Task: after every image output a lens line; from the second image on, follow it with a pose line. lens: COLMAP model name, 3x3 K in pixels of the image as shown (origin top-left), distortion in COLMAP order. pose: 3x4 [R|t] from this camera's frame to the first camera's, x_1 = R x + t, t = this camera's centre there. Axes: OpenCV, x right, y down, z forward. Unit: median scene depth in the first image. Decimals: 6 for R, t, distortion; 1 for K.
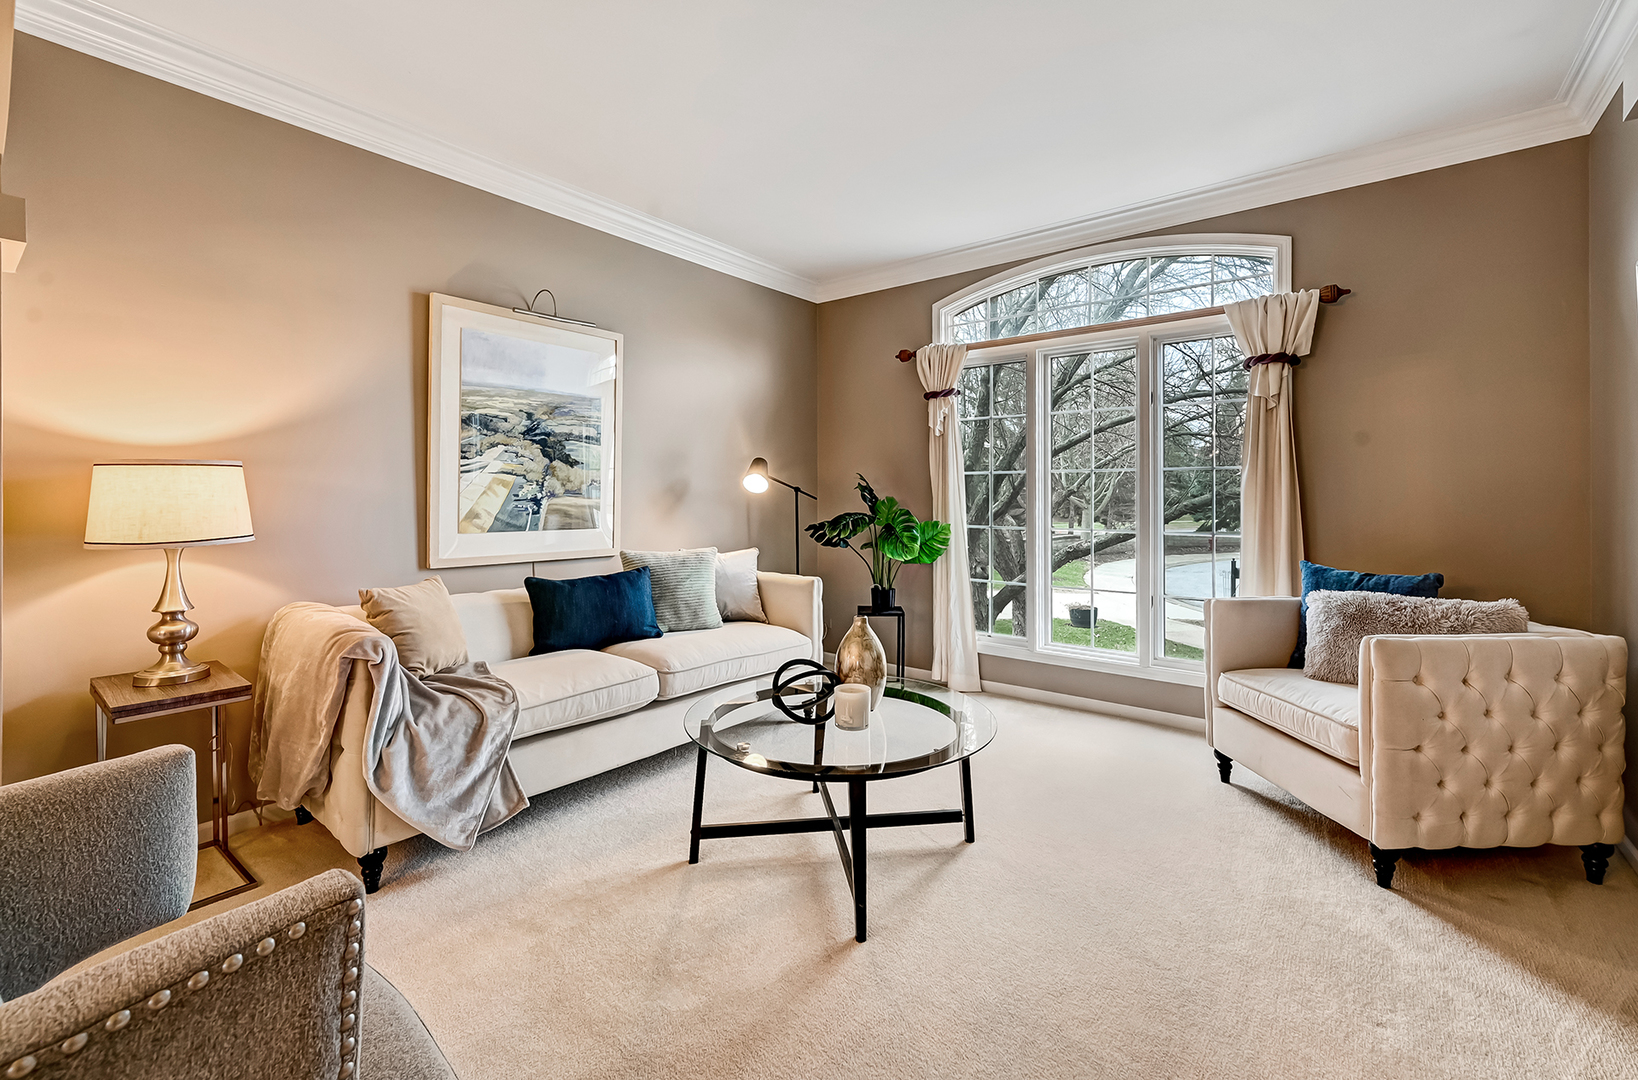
lens RADIAL K [[706.0, 0, 832.7], [0, 706.0, 494.9], [0, 0, 1]] dist [-0.000582, -0.000257]
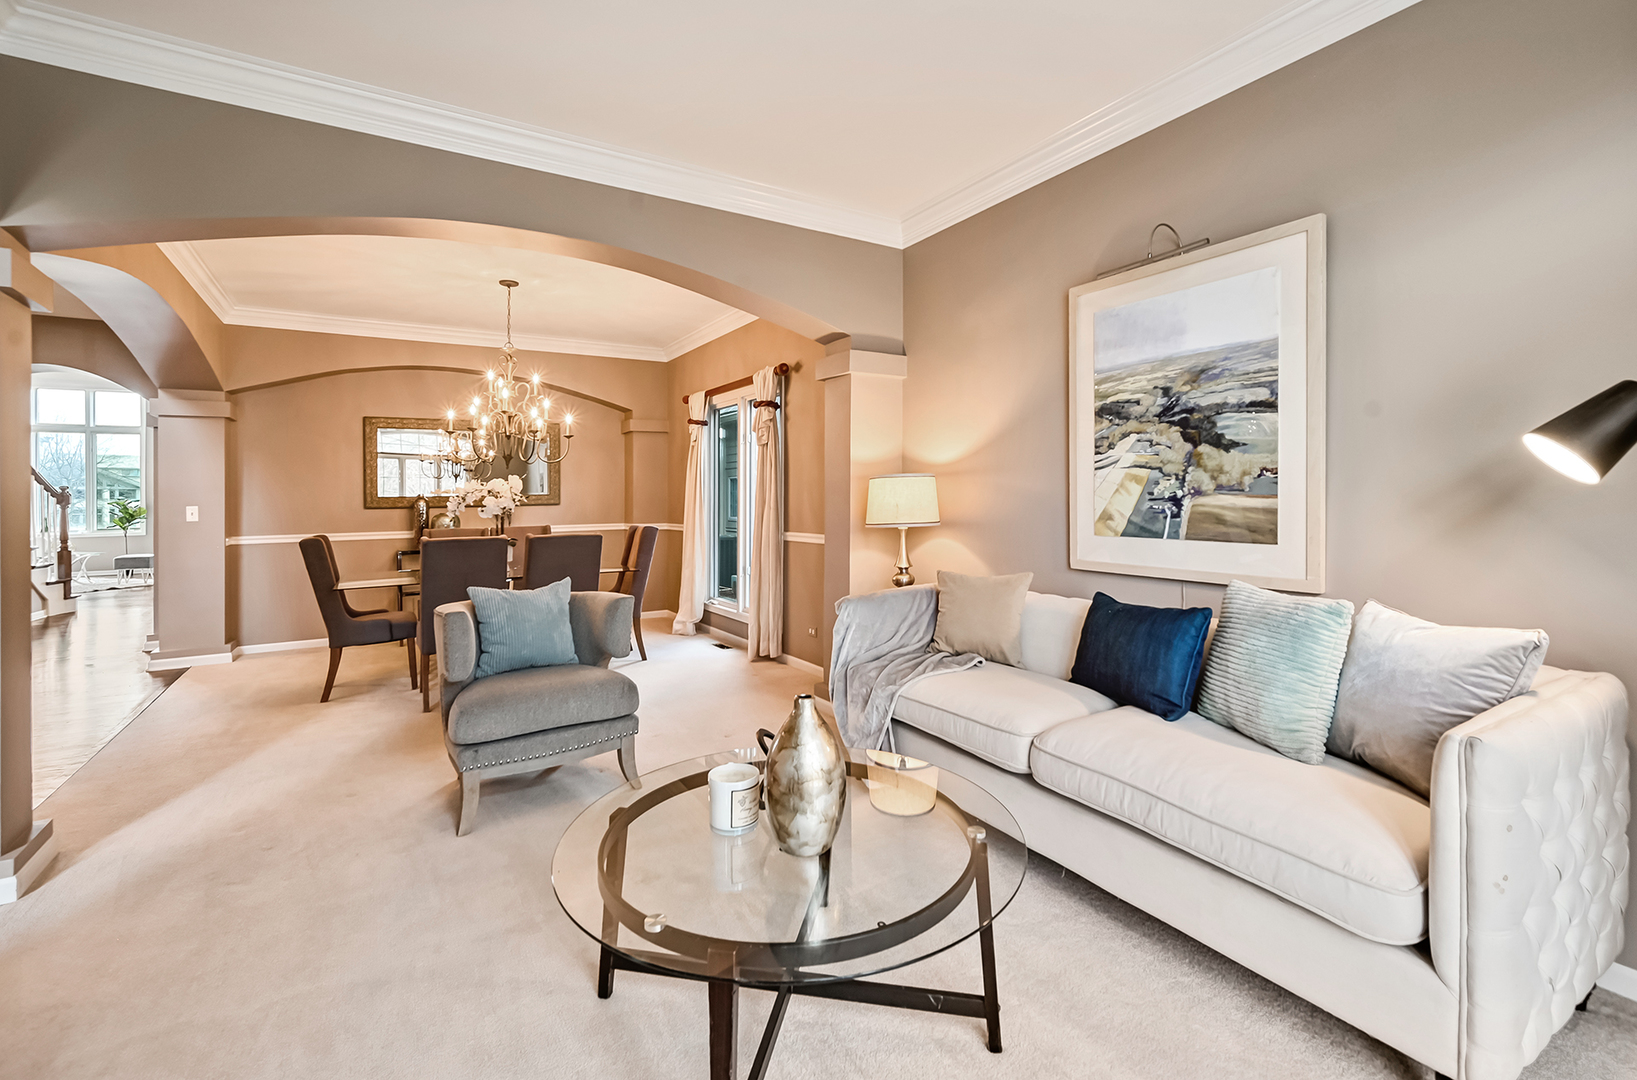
lens RADIAL K [[705.6, 0, 811.6], [0, 705.6, 503.7], [0, 0, 1]] dist [-0.000582, -0.000257]
pose [[-0.345436, 0.002861, -0.938438, 0.428233], [0.002132, 0.999995, 0.002264, 0.009264], [0.938440, -0.001219, -0.345441, 0.884617]]
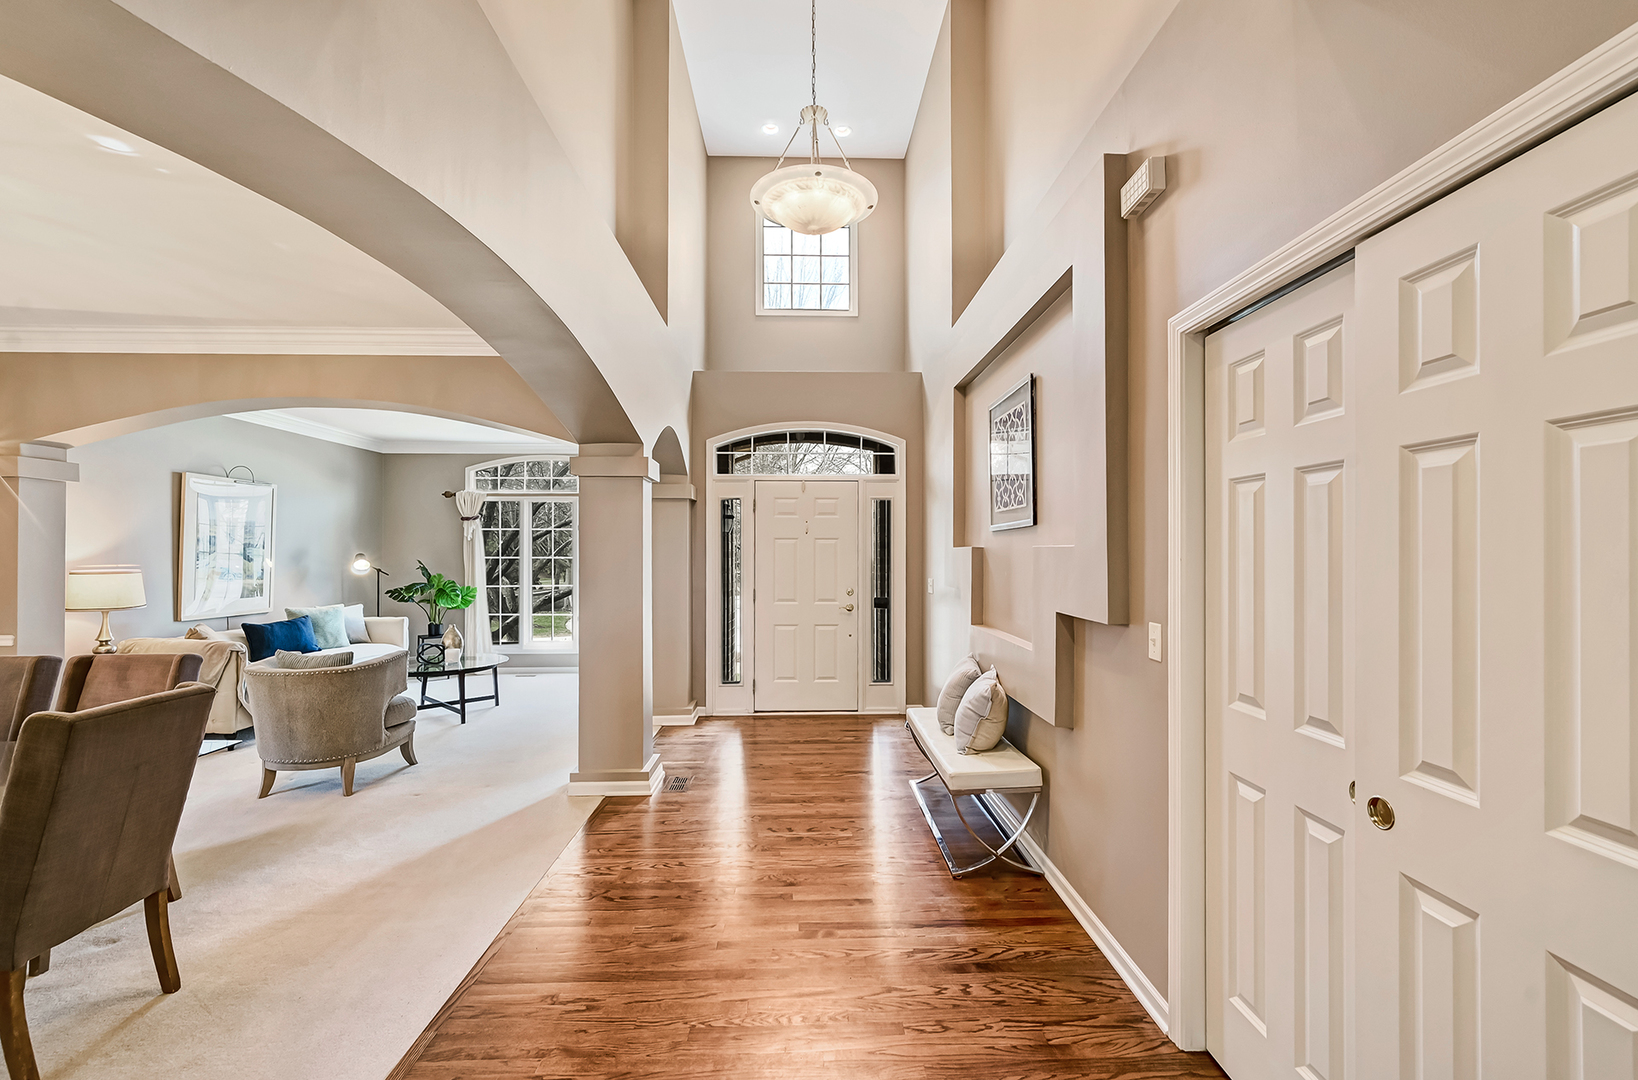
lens RADIAL K [[706.0, 0, 814.9], [0, 706.0, 545.4], [0, 0, 1]] dist [-0.000582, -0.000257]
pose [[0.783935, 0.003521, 0.620832, -0.376289], [0.003085, 0.999949, -0.009567, -0.063332], [-0.620835, 0.009415, 0.783885, -1.324486]]
